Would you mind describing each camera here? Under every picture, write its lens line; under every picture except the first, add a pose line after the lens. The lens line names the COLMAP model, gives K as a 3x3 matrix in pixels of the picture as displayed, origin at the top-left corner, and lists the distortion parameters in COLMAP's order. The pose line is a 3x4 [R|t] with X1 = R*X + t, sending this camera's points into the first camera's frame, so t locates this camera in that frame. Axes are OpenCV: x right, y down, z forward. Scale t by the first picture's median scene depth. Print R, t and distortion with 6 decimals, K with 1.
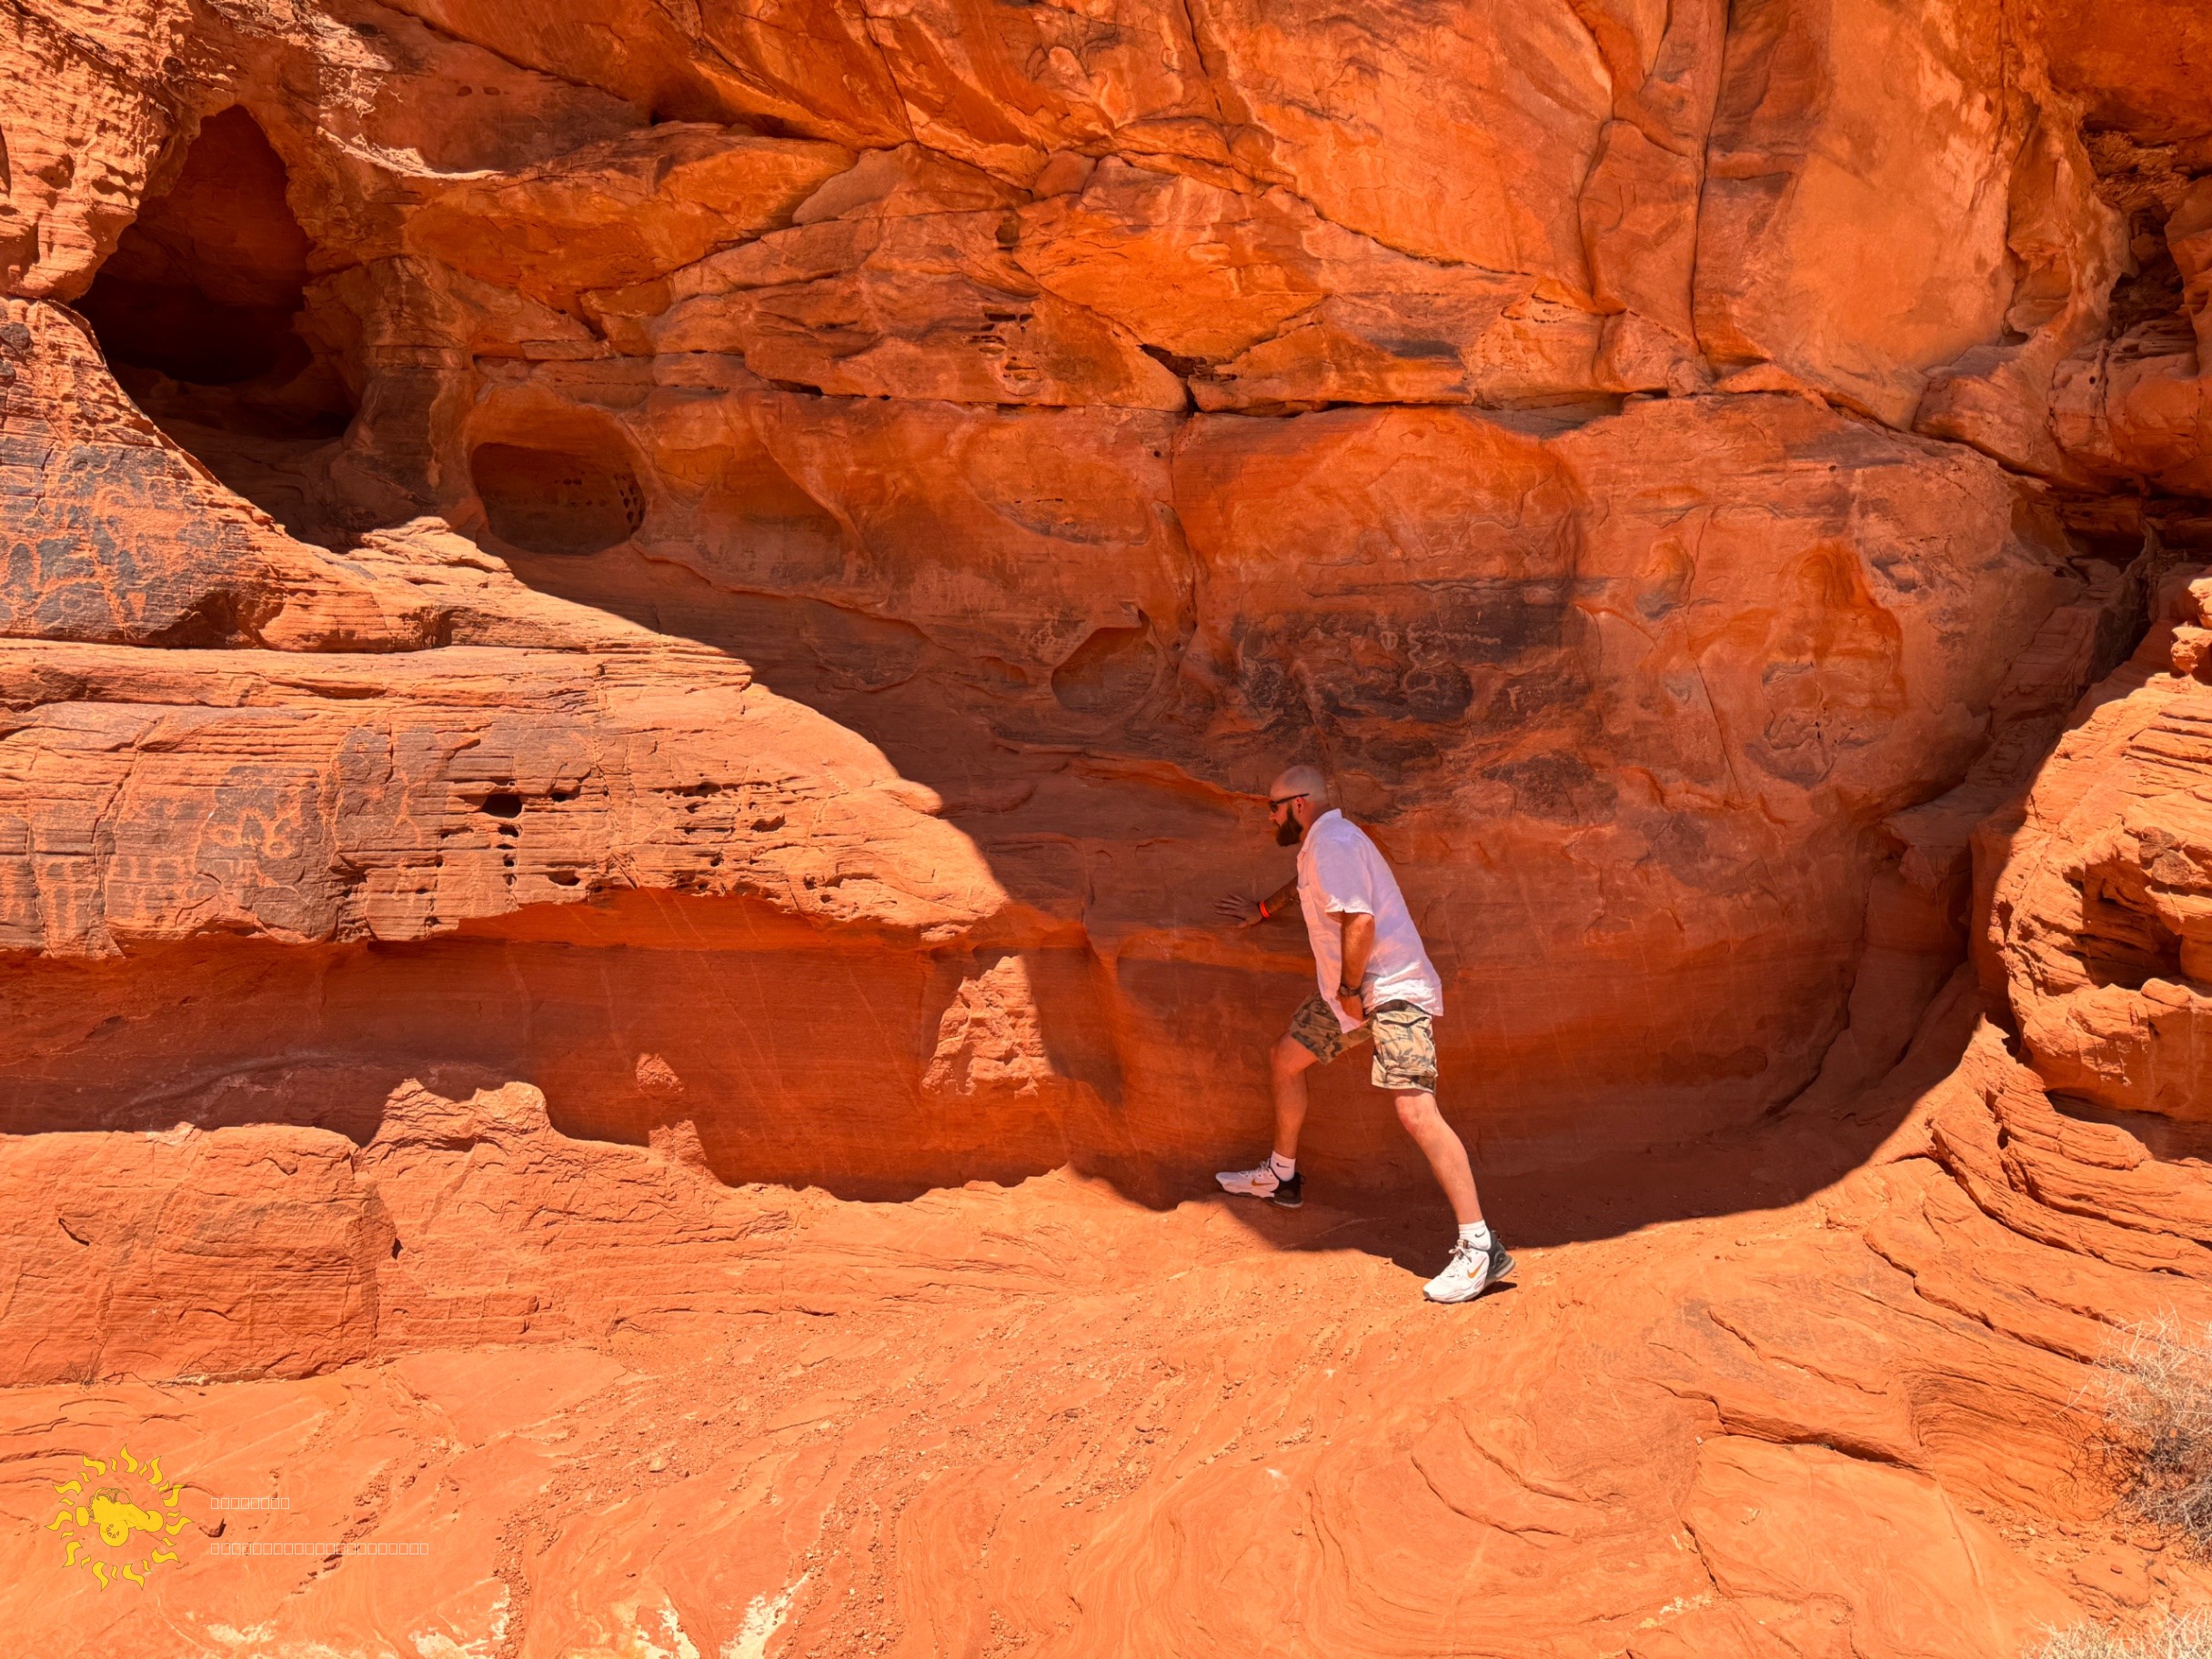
lens RADIAL K [[1564.5, 0, 1106.0], [0, 1564.5, 829.5], [0, 0, 1]] dist [0.022545, -0.024259]
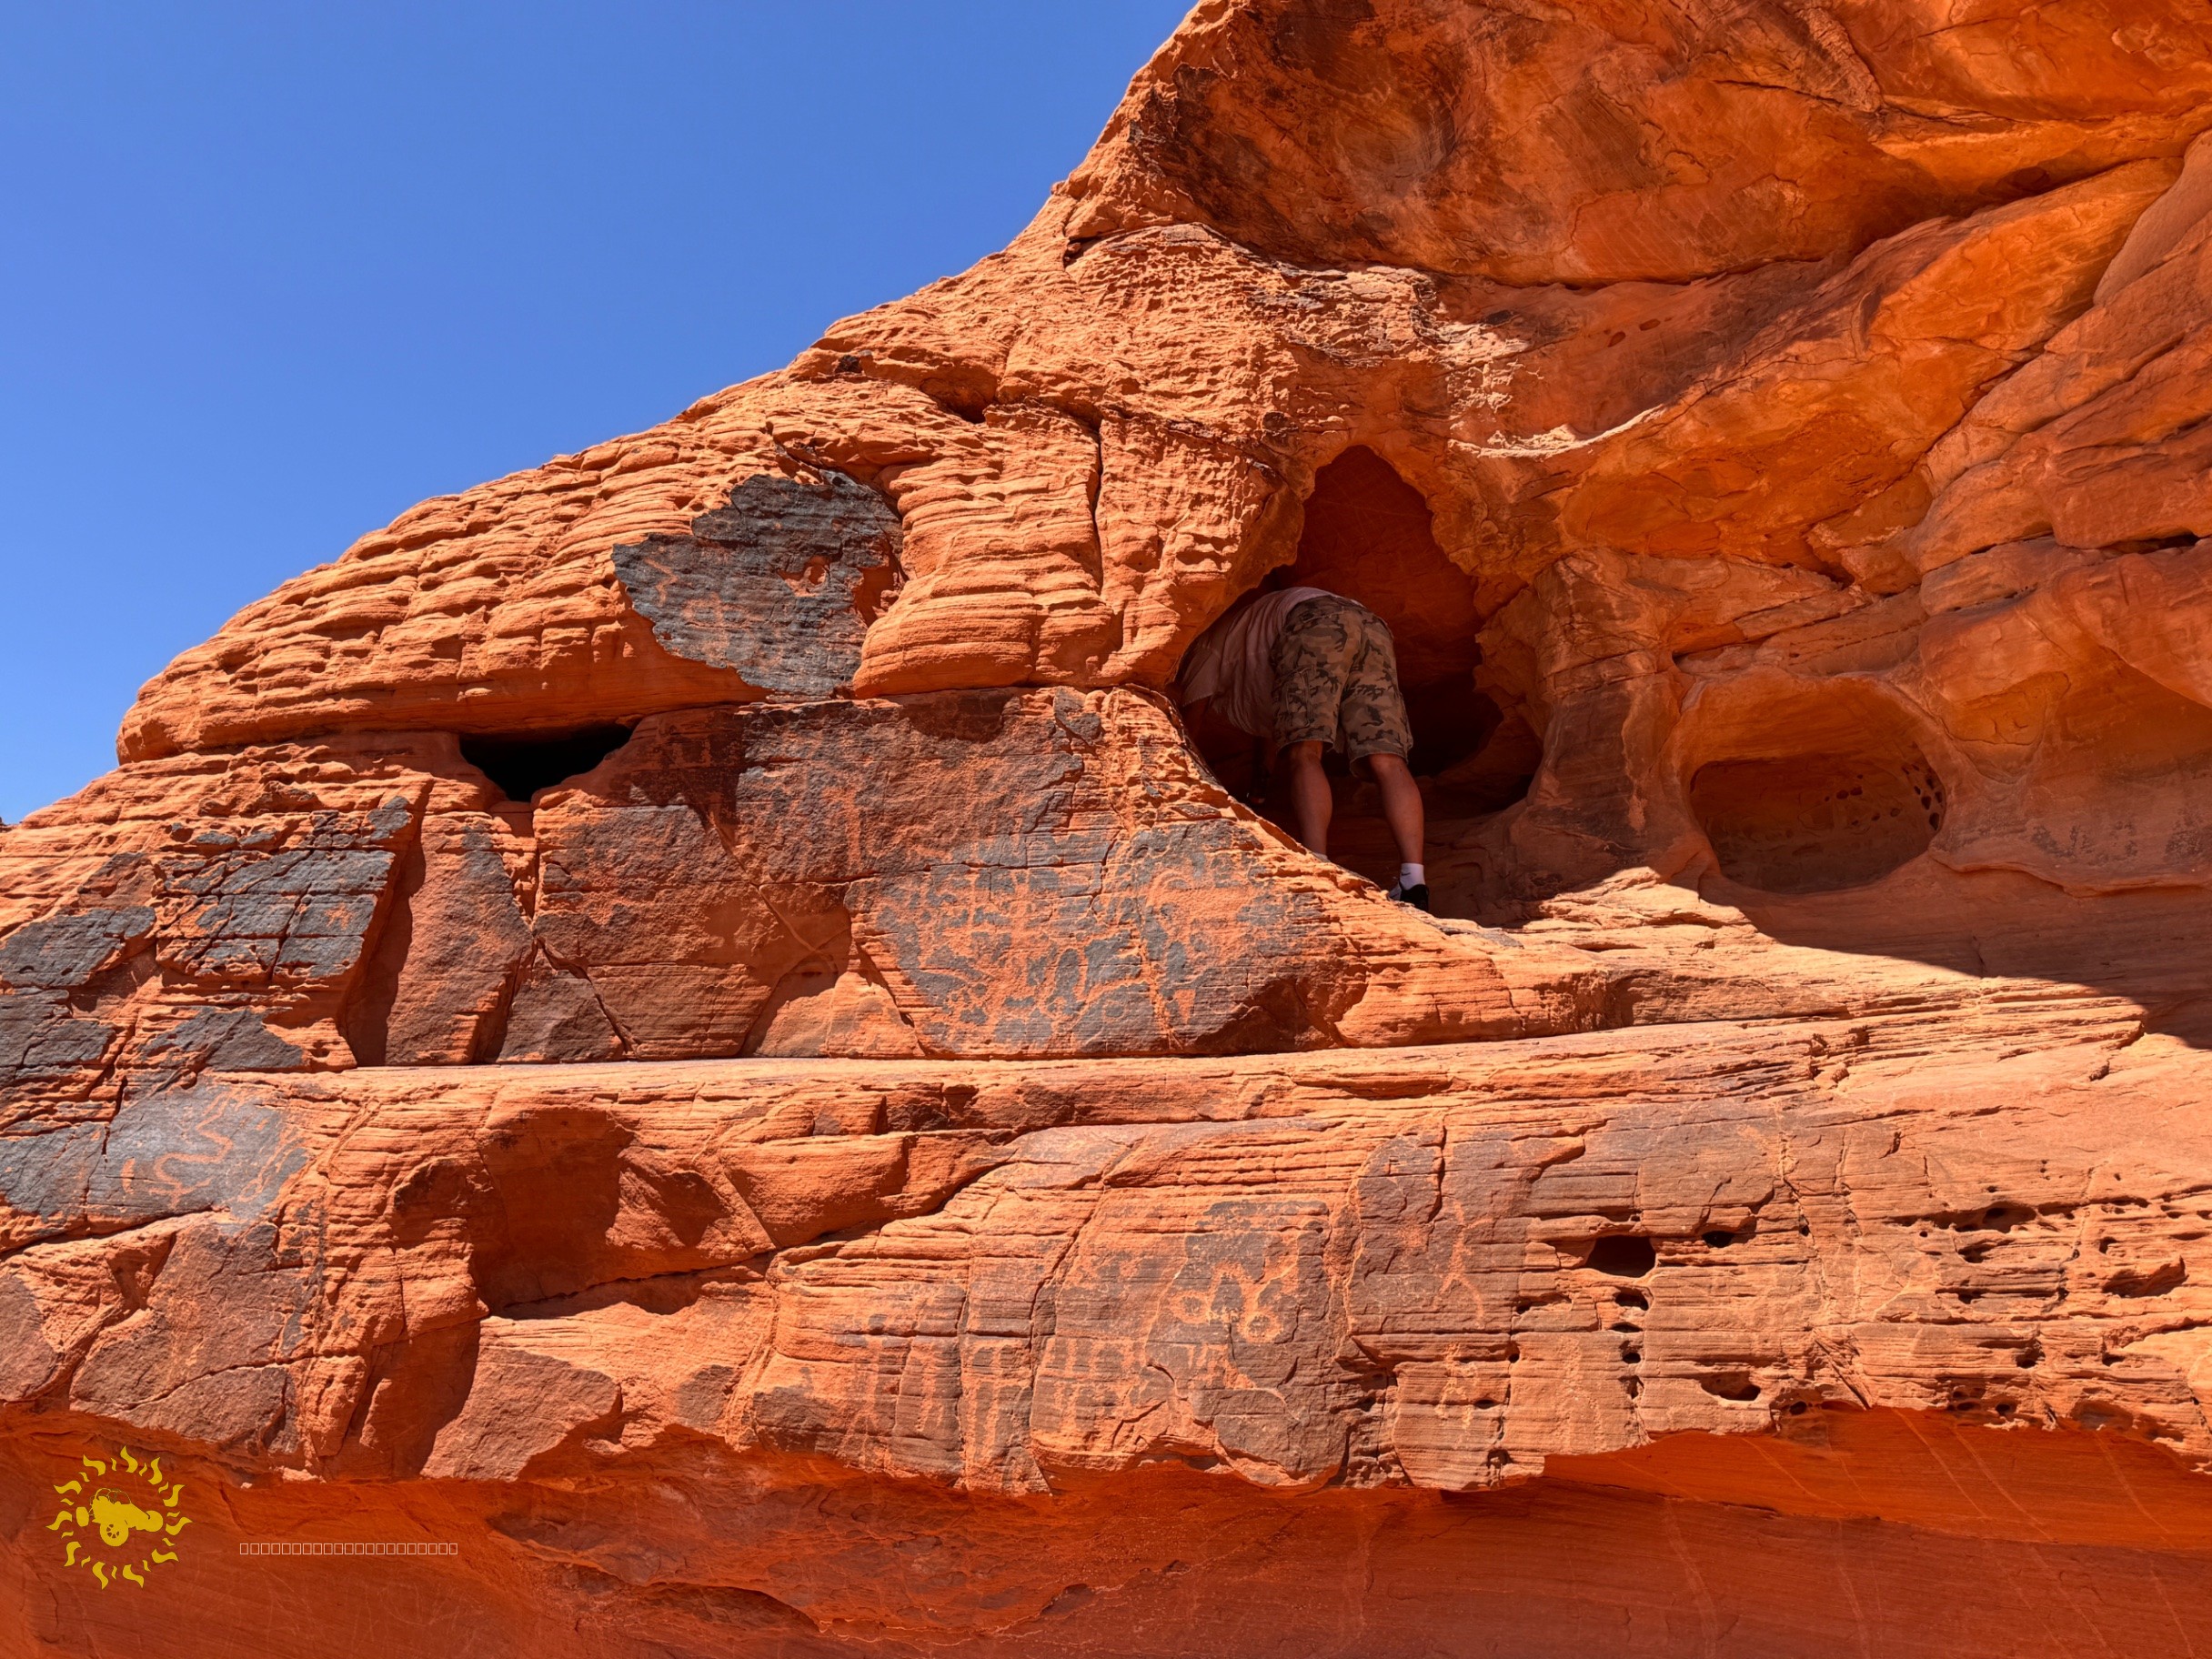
lens RADIAL K [[1691.3, 0, 1091.2], [0, 1691.3, 821.9], [0, 0, 1]] dist [0.166988, -0.324544]
pose [[0.651847, -0.217400, -0.726521, -0.001875], [0.008745, 0.960119, -0.279454, 0.007305], [0.758300, 0.175808, 0.627752, 0.379980]]
